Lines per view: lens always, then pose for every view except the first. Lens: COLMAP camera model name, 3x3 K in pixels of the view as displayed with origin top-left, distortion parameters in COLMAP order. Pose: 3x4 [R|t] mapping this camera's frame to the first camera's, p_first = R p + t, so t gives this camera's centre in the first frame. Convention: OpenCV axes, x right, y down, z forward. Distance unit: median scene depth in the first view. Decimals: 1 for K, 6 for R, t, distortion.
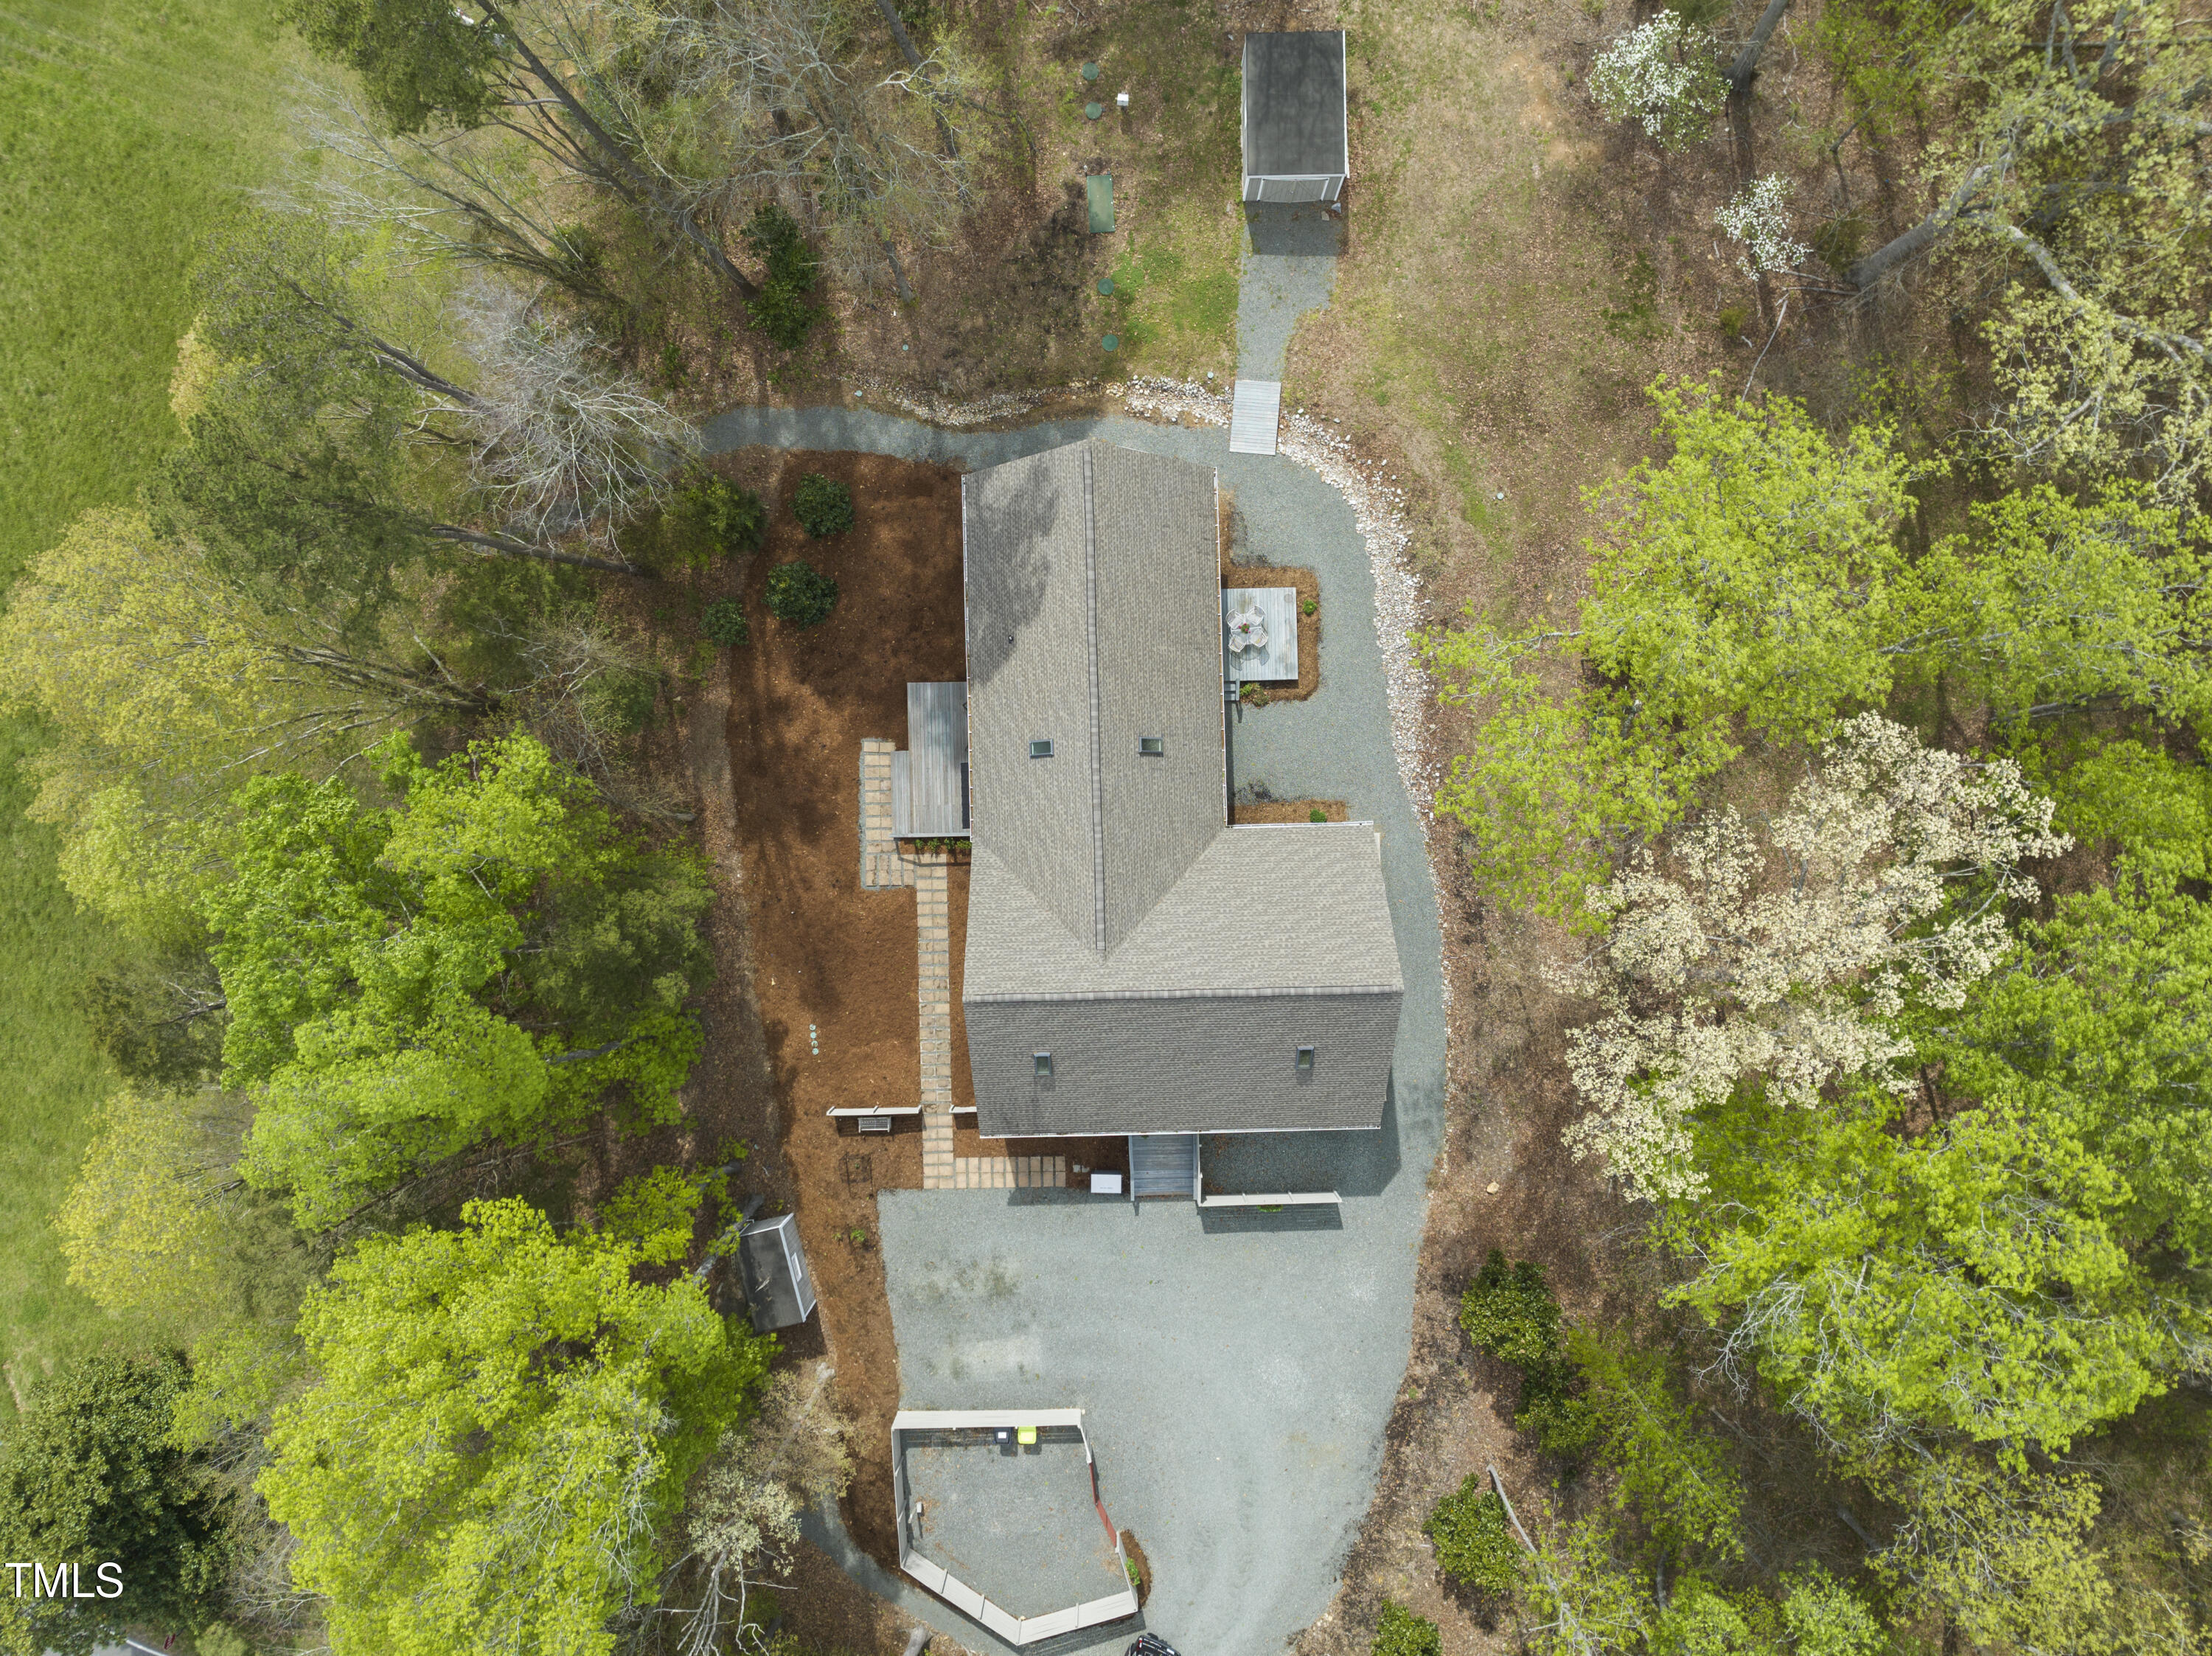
lens RADIAL K [[1562.7, 0, 1102.2], [0, 1562.7, 829.0], [0, 0, 1]] dist [-0.039594, -0.000853]
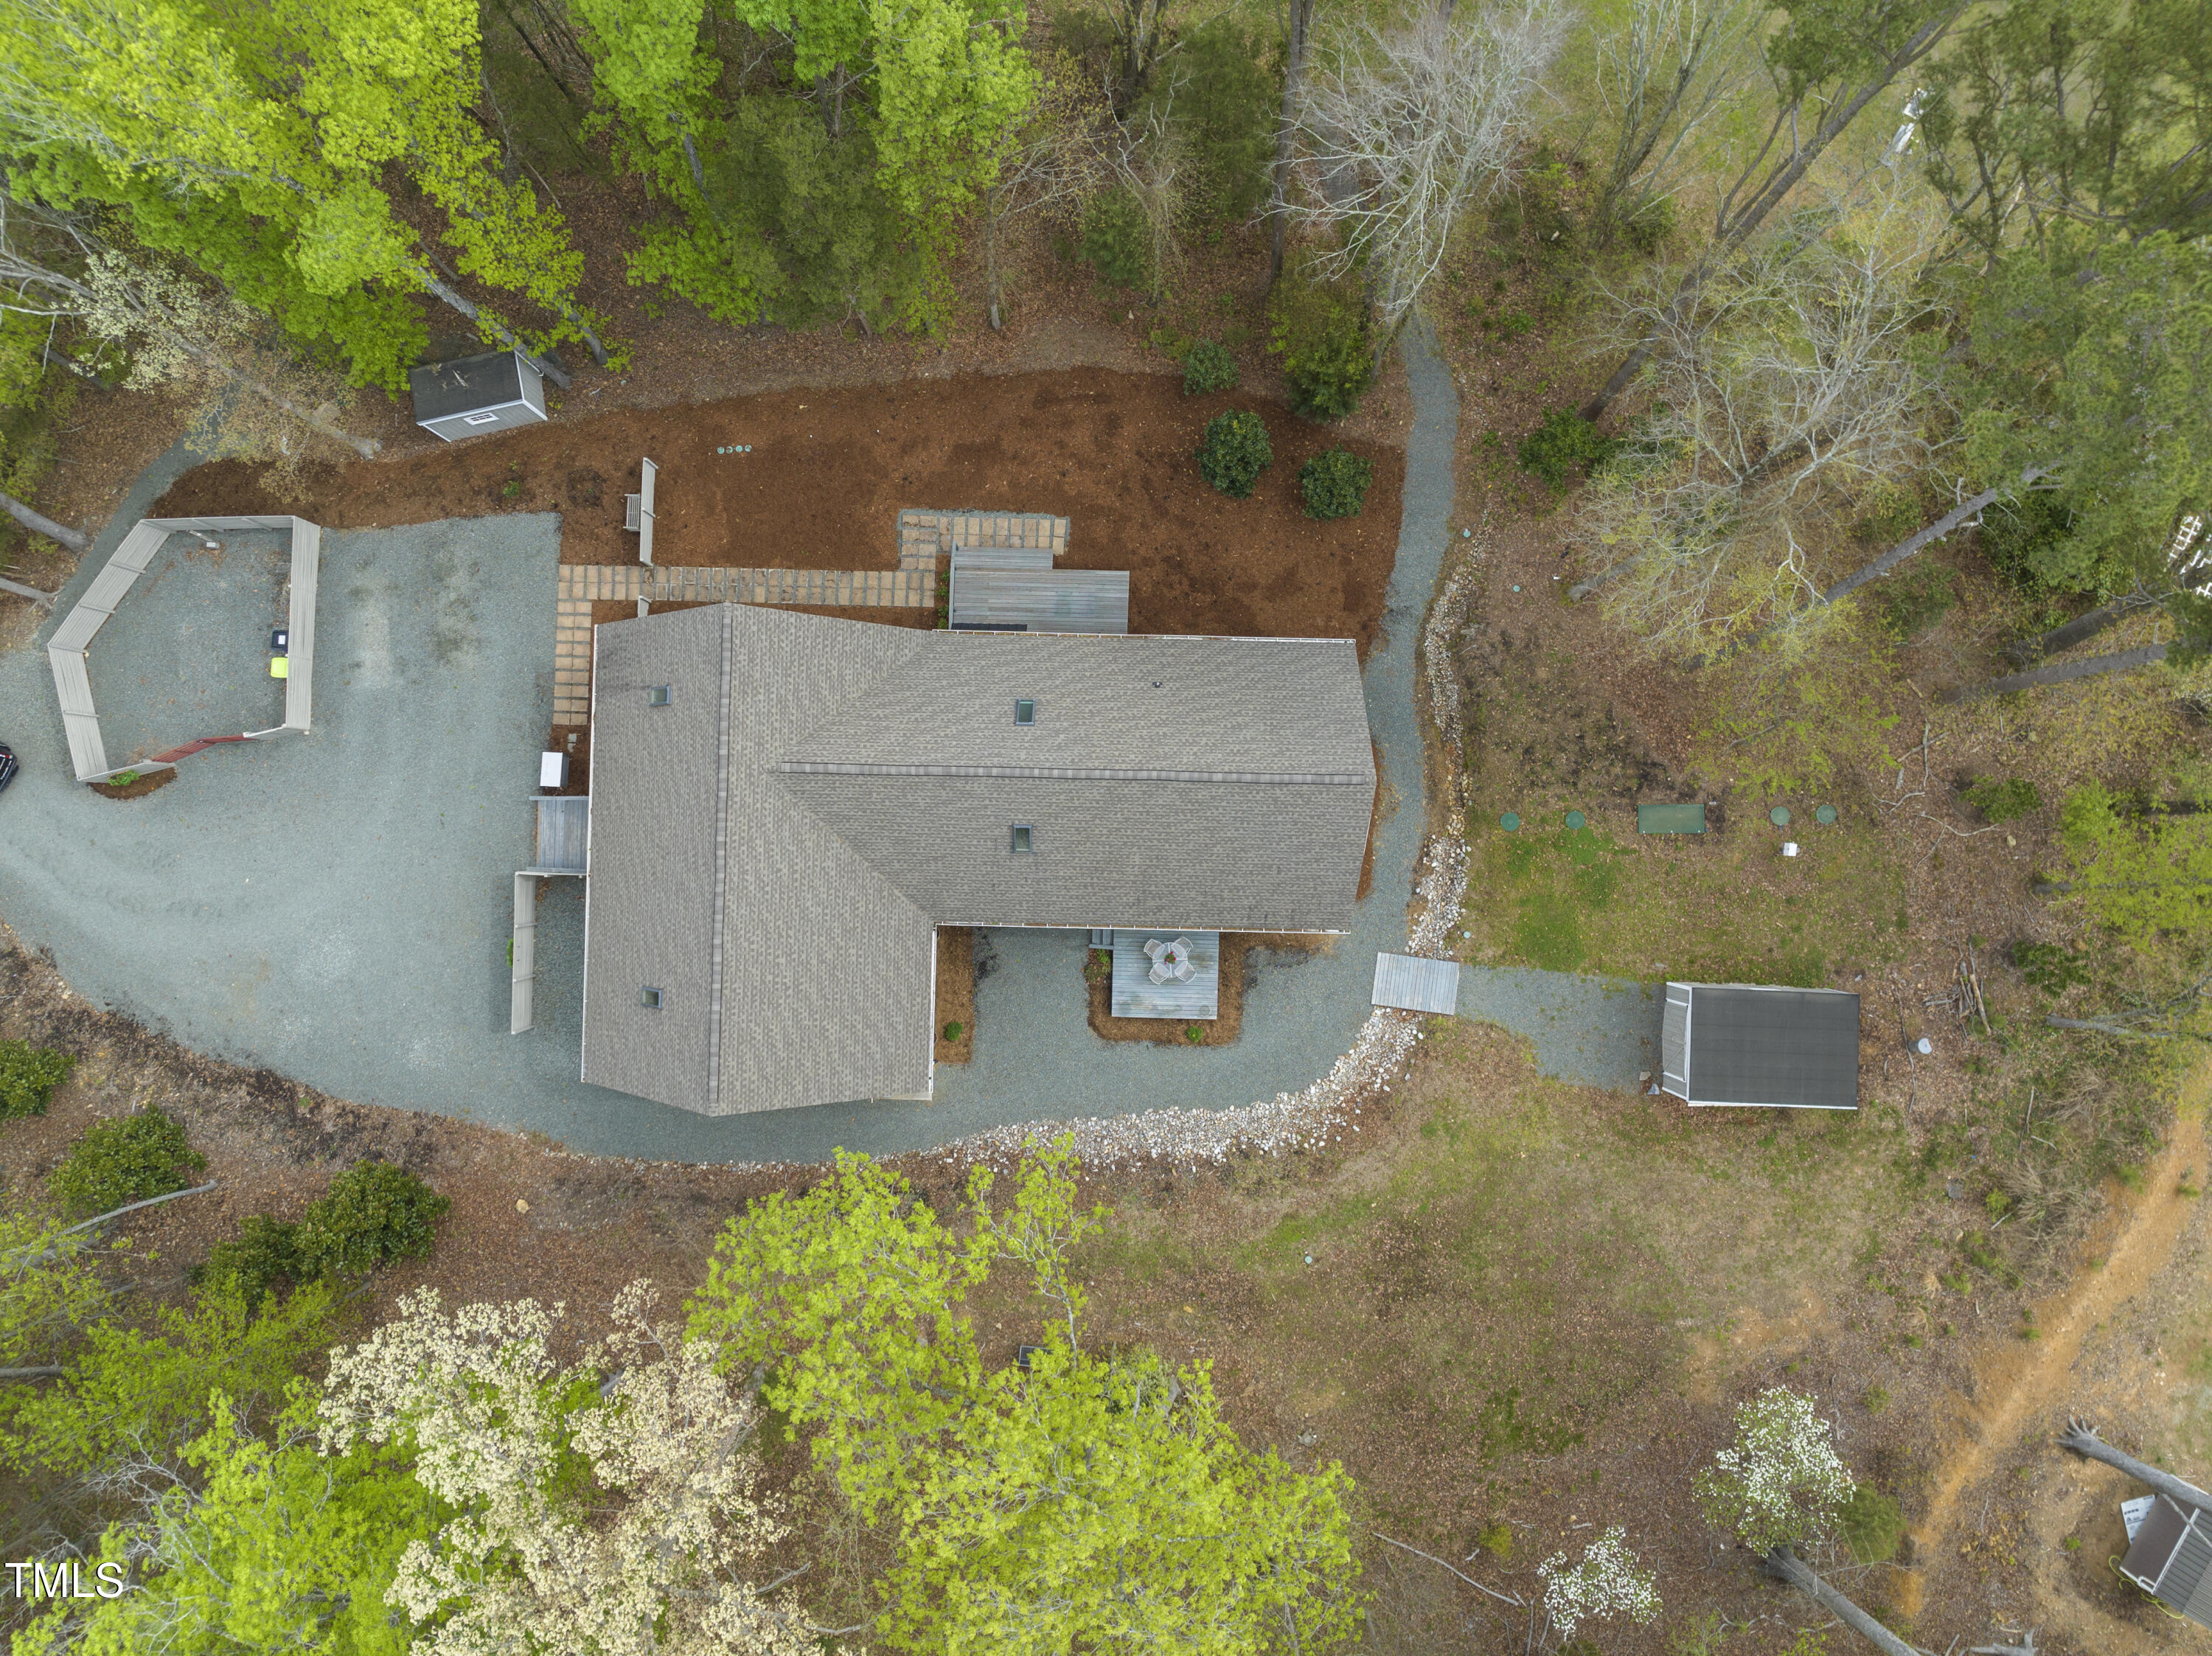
lens RADIAL K [[1562.7, 0, 1108.0], [0, 1562.7, 829.8], [0, 0, 1]] dist [-0.039594, -0.000853]
pose [[-0.049596, 0.998739, -0.007841, 0.027916], [-0.998511, -0.049403, 0.023135, -0.109452], [0.022719, 0.008977, 0.999702, 0.123482]]
